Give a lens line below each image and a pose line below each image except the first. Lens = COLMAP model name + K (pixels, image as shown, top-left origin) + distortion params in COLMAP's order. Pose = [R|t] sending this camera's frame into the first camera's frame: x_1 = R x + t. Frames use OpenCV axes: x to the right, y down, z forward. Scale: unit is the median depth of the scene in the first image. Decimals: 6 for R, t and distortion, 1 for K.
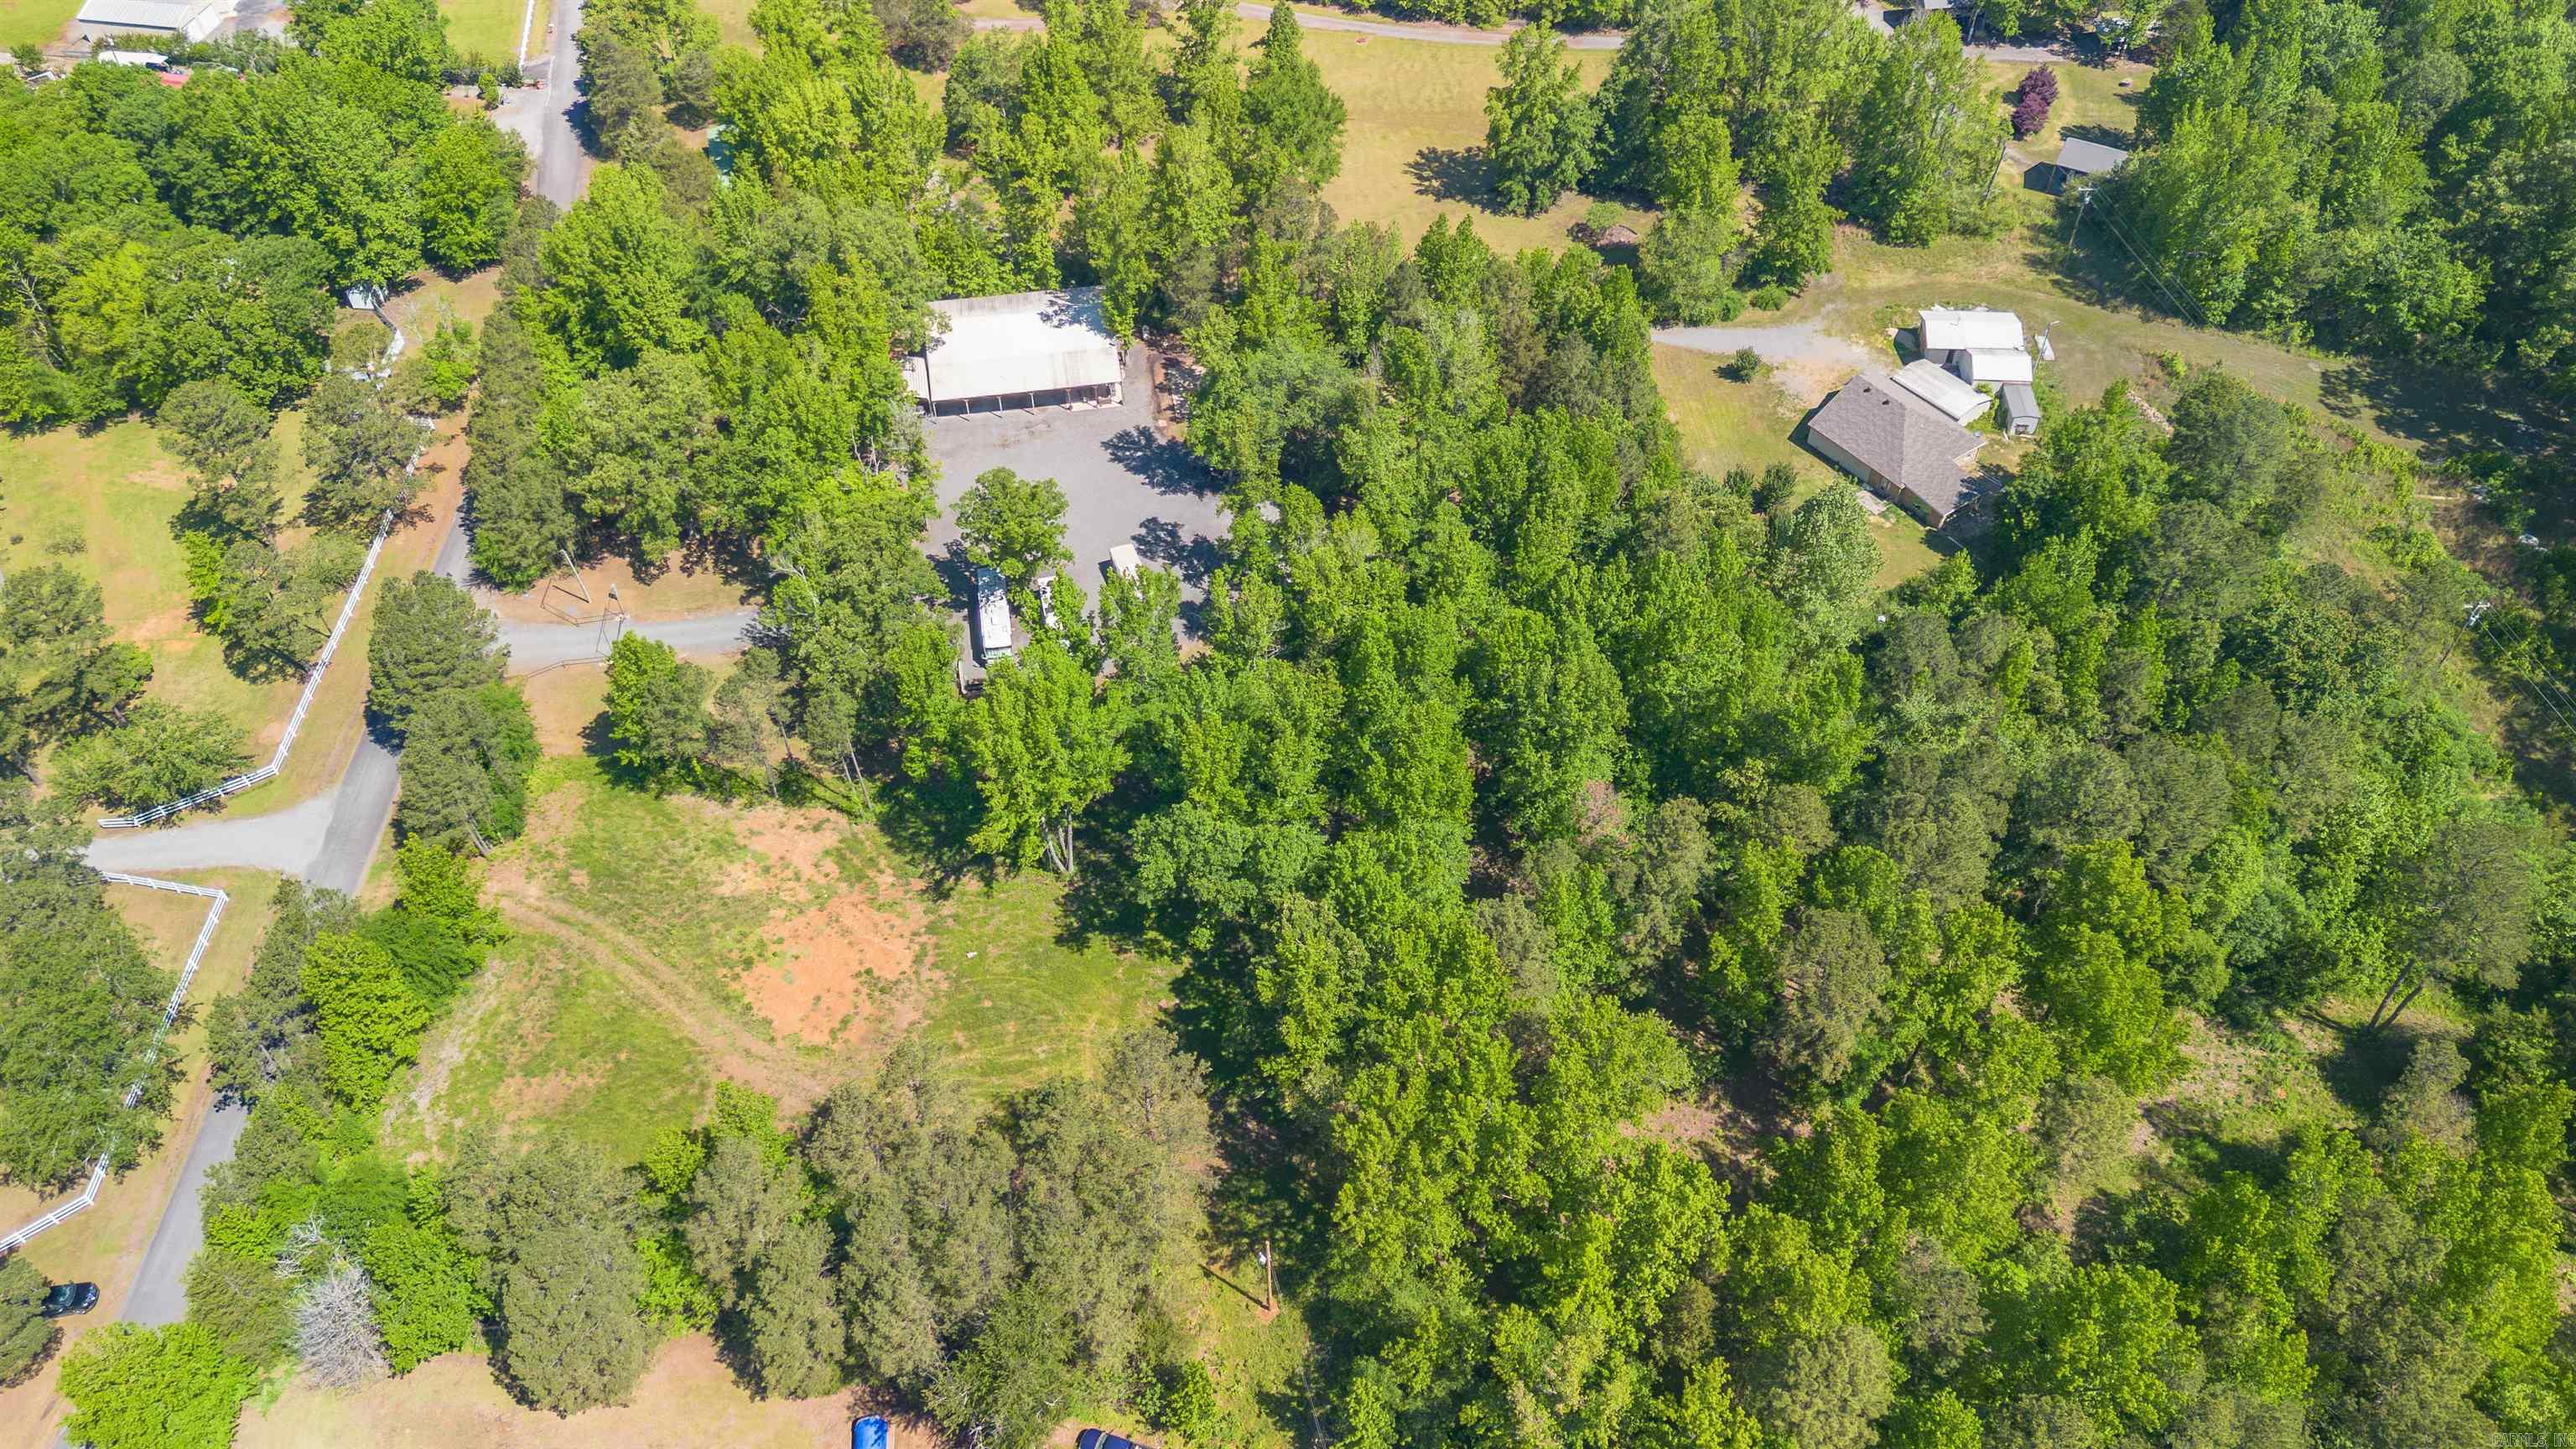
lens RADIAL K [[1797.6, 0, 1300.5], [0, 1797.6, 728.3], [0, 0, 1]] dist [0.073749, -0.071691]
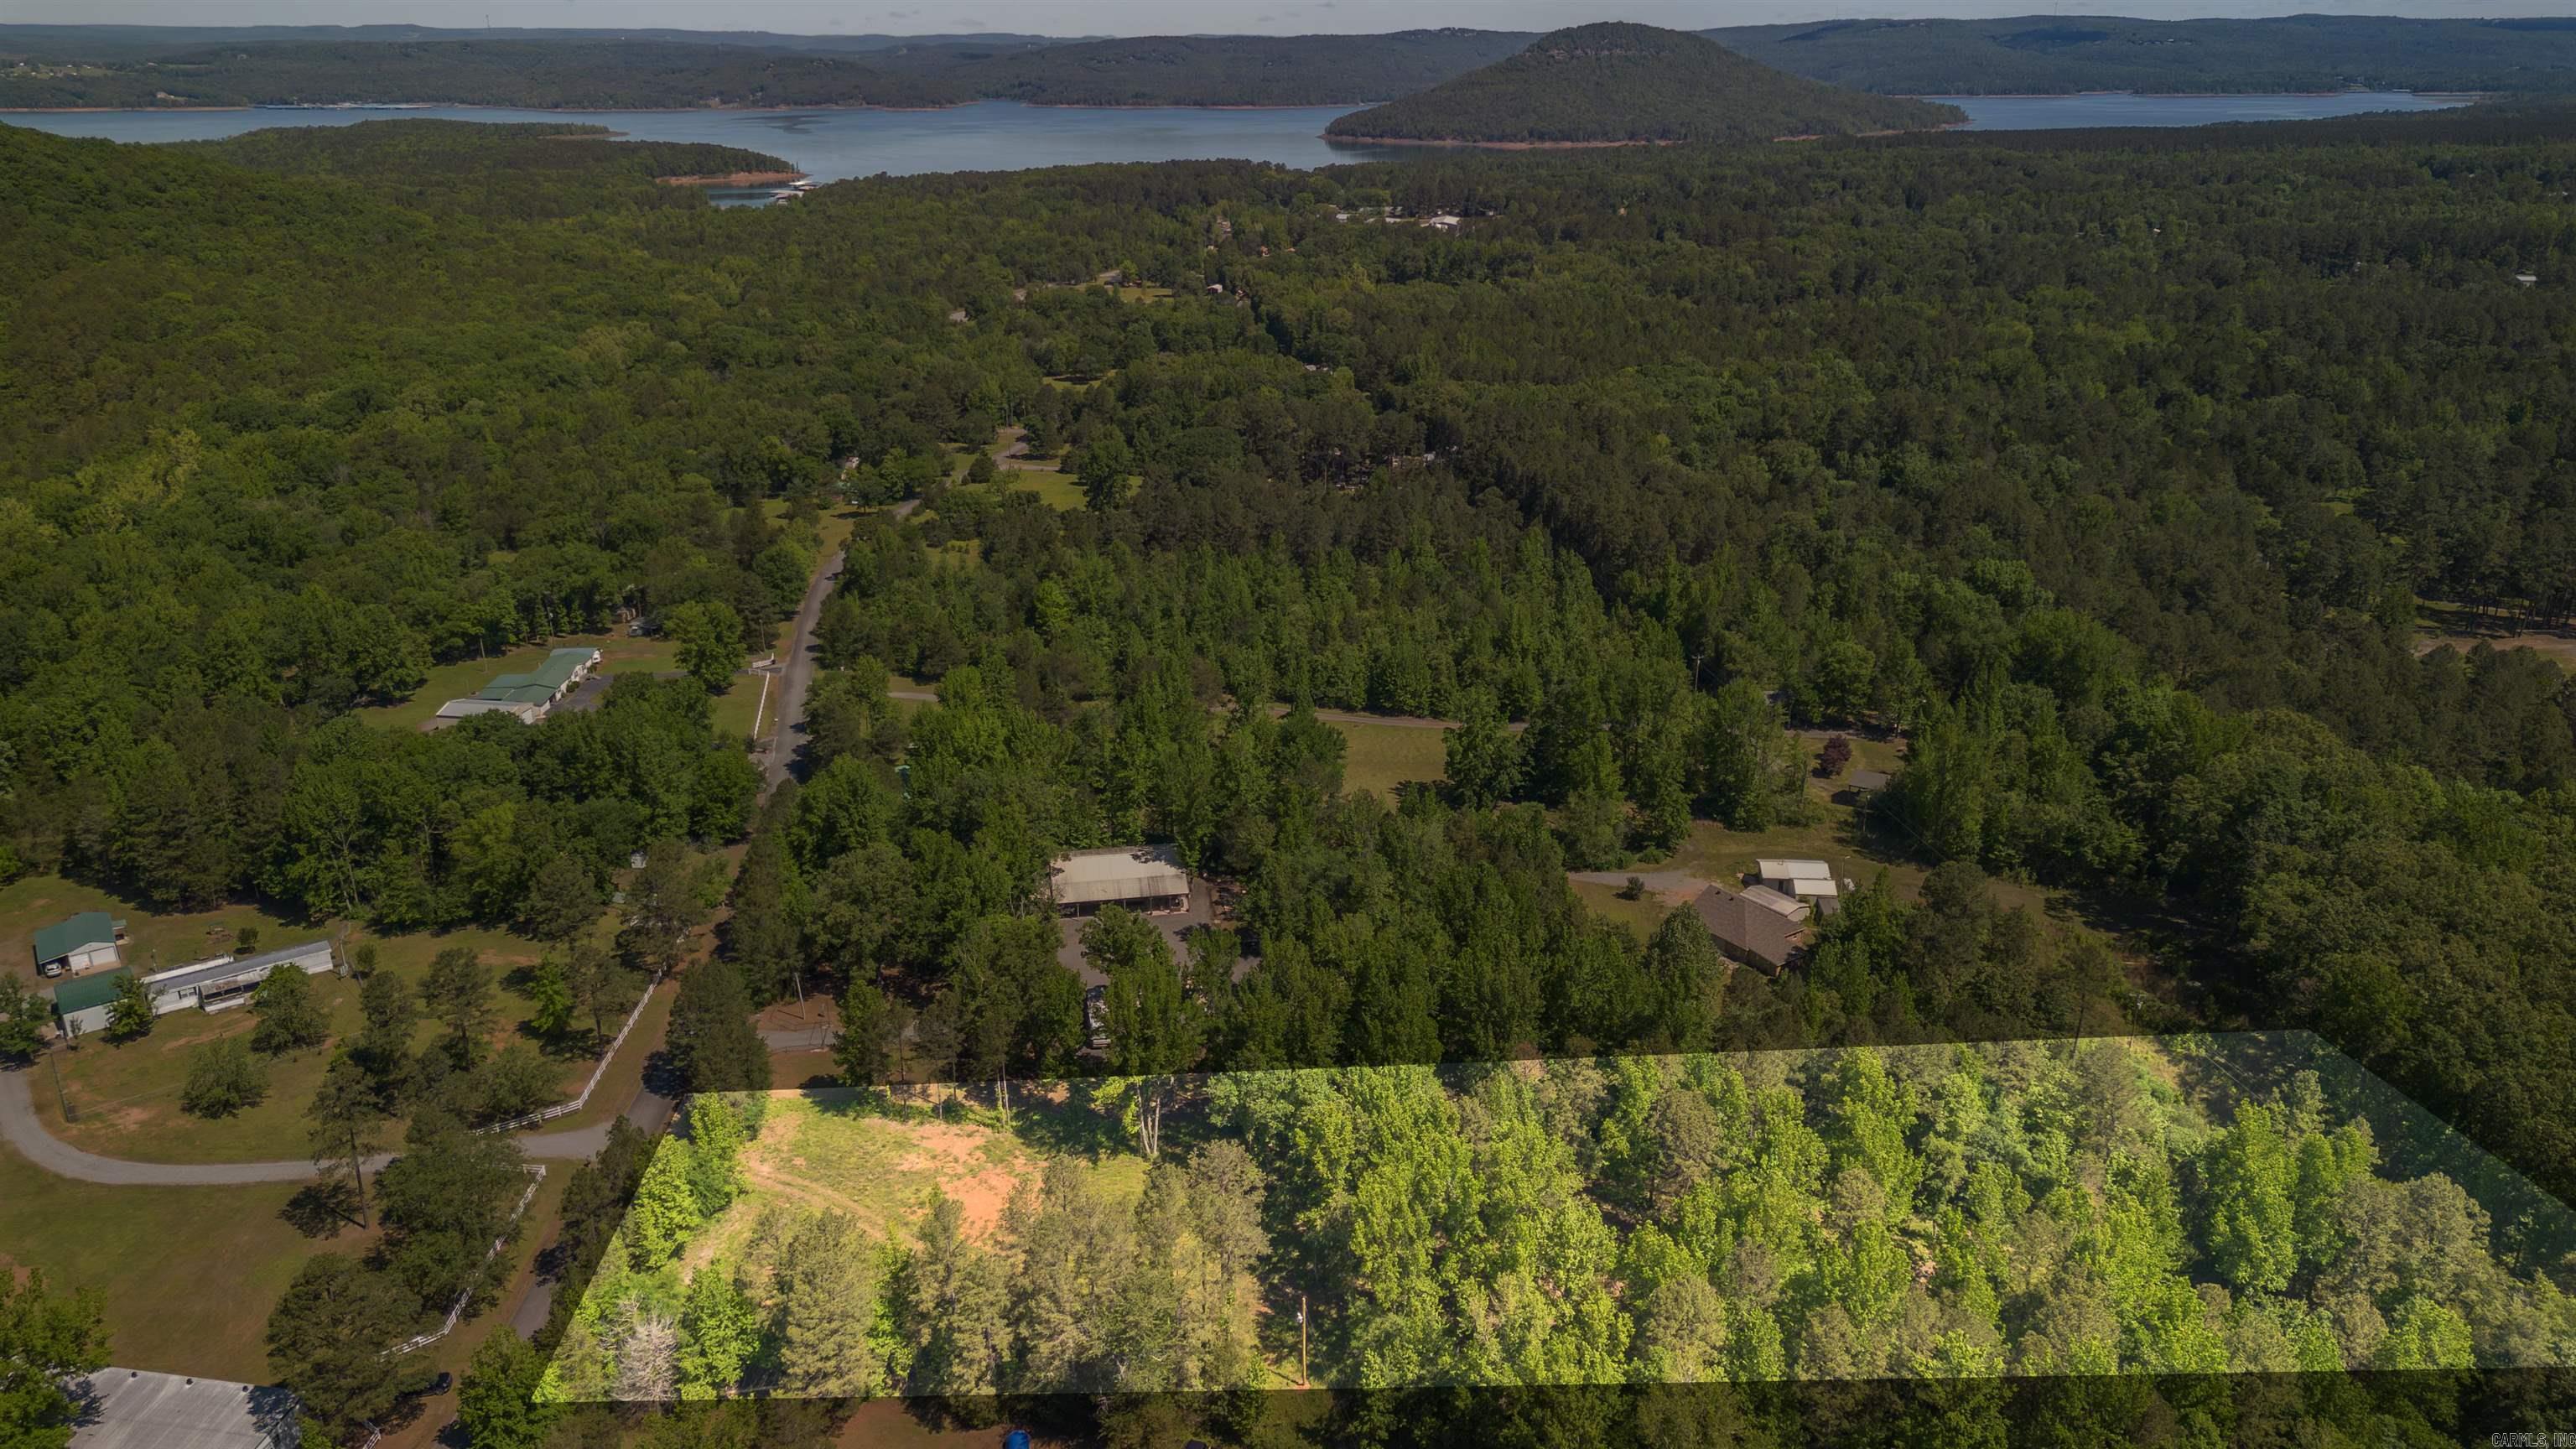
lens RADIAL K [[1797.6, 0, 1302.2], [0, 1797.6, 711.1], [0, 0, 1]] dist [0.073749, -0.071691]
pose [[0.999979, 0.005702, 0.002983, -0.017914], [-0.003661, 0.885271, -0.465062, 0.358237], [-0.005293, 0.465041, 0.885273, -0.325312]]
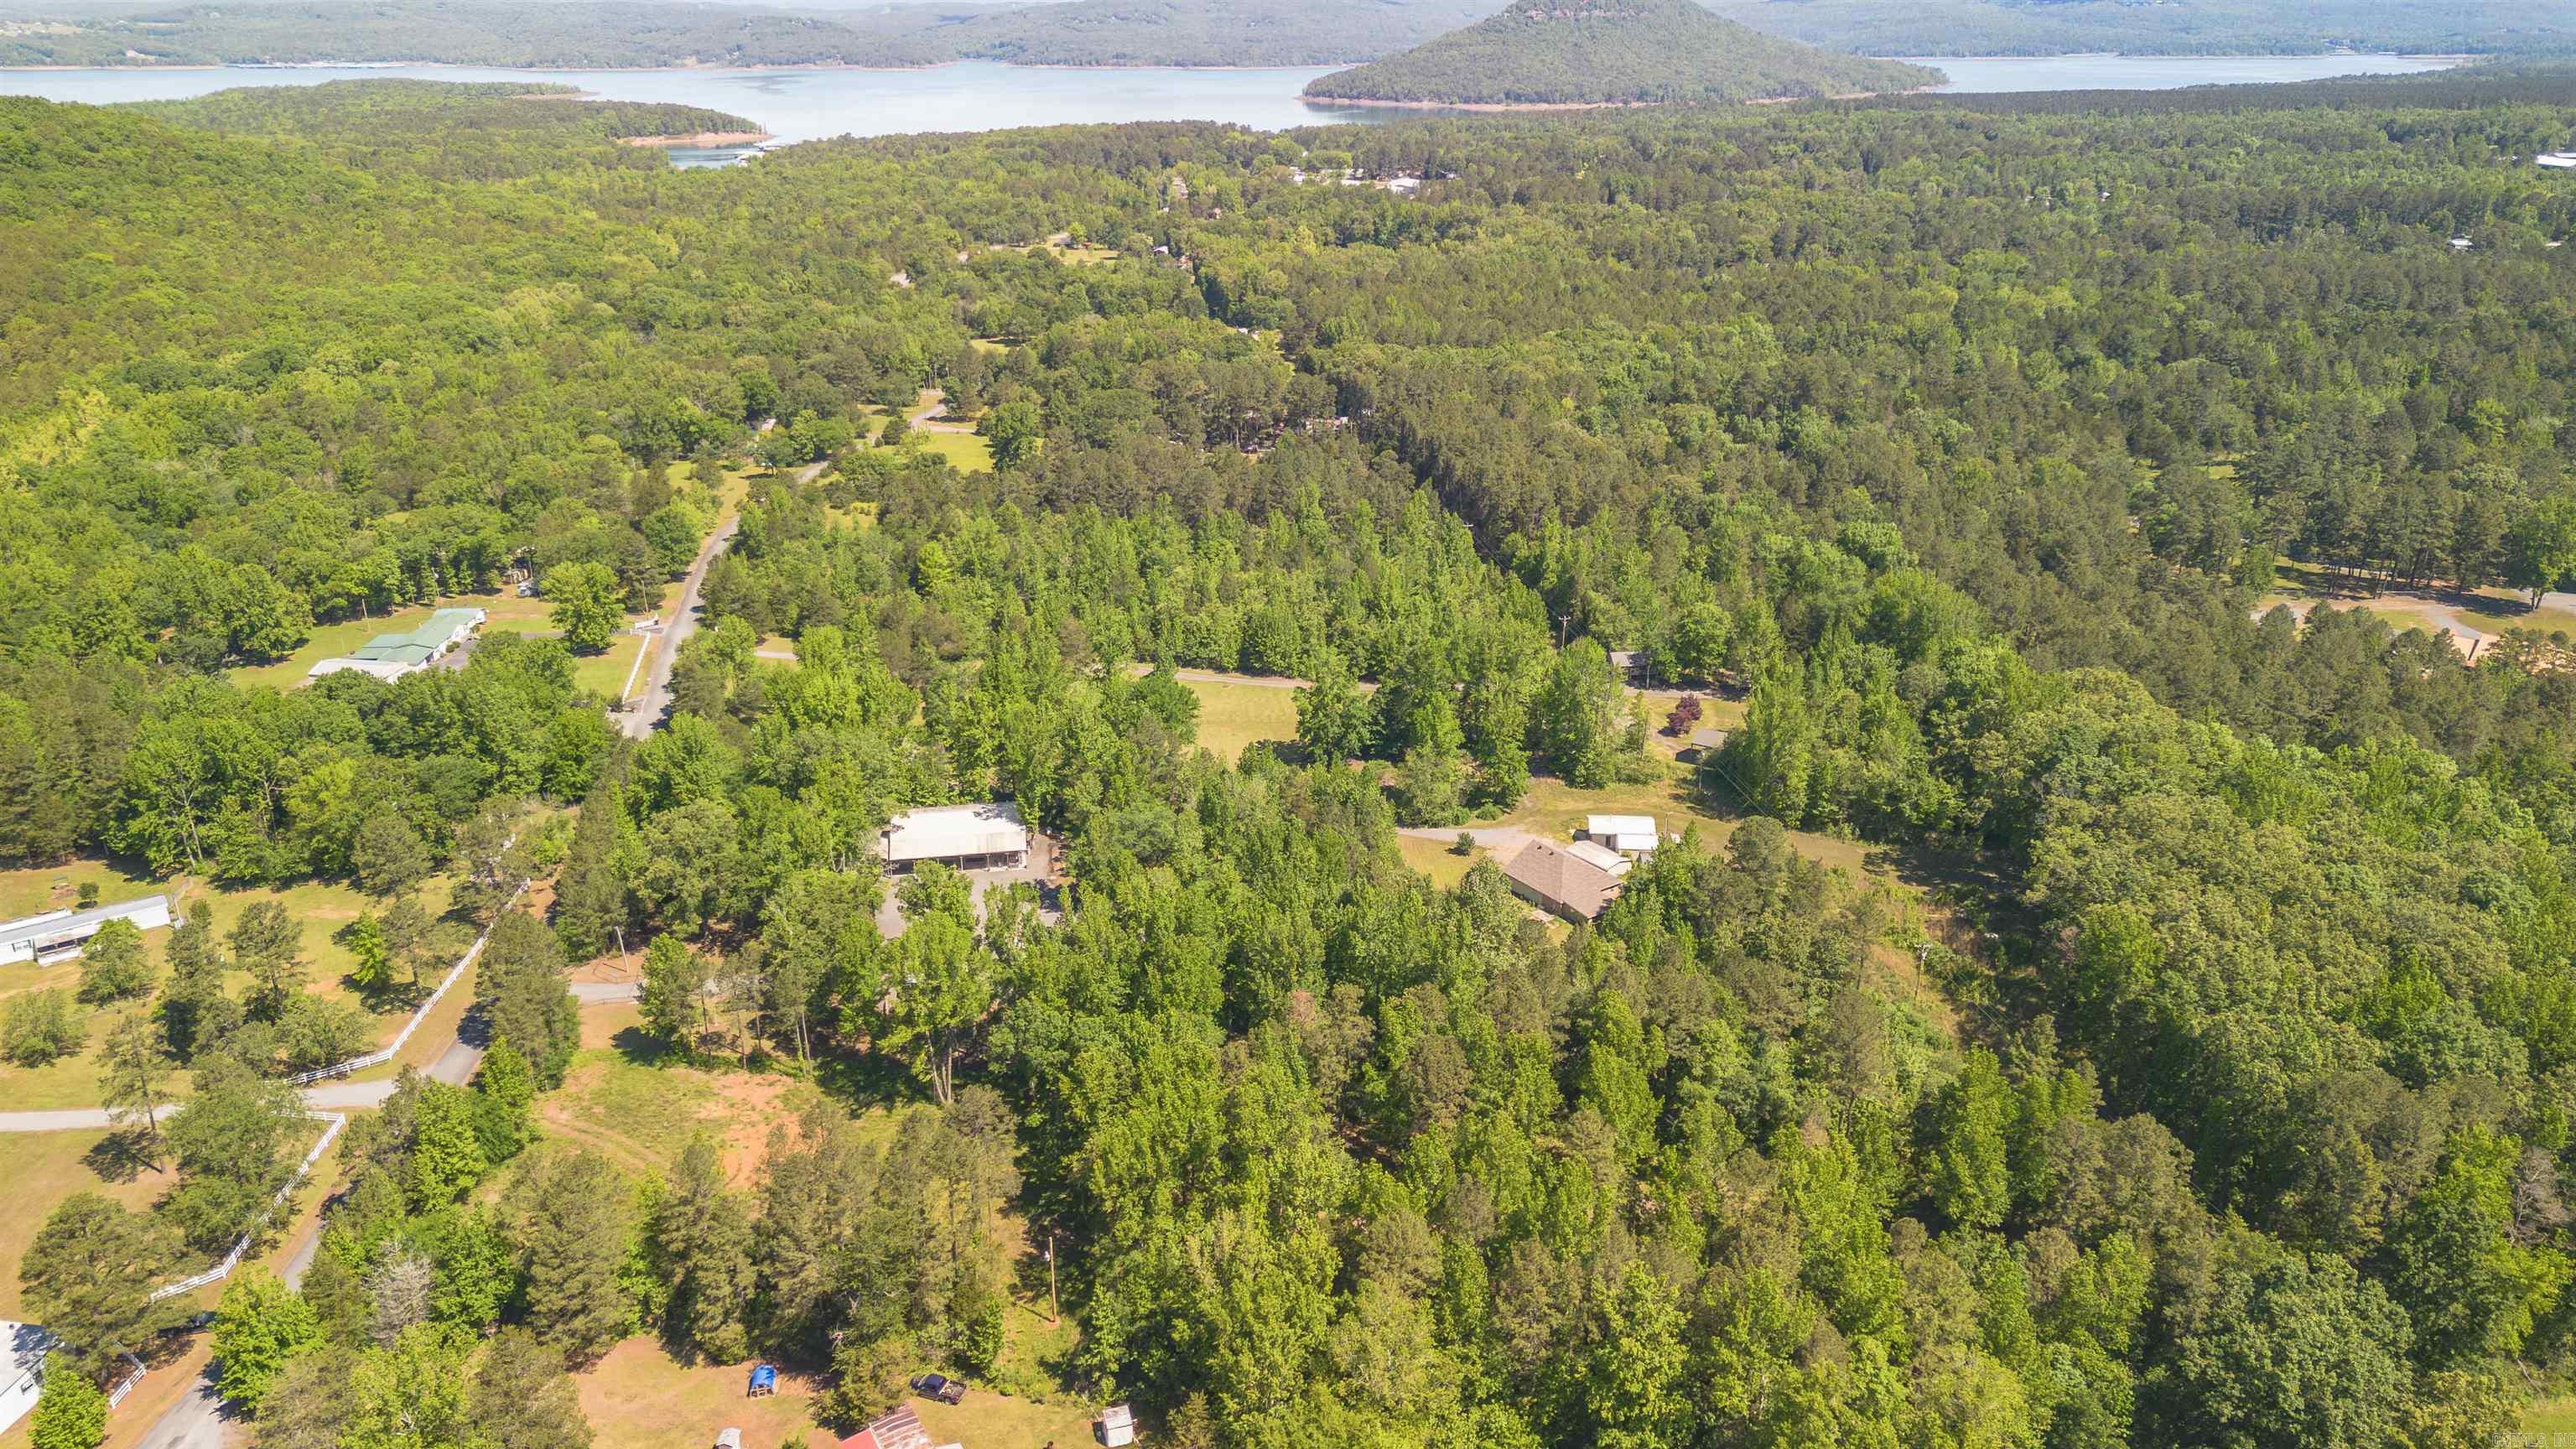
lens RADIAL K [[1797.6, 0, 1297.9], [0, 1797.6, 709.7], [0, 0, 1]] dist [0.073749, -0.071691]
pose [[0.999953, 0.006027, 0.007633, 0.112151], [-0.001961, 0.893666, -0.448729, 0.372586], [-0.009526, 0.448692, 0.893635, -0.341689]]
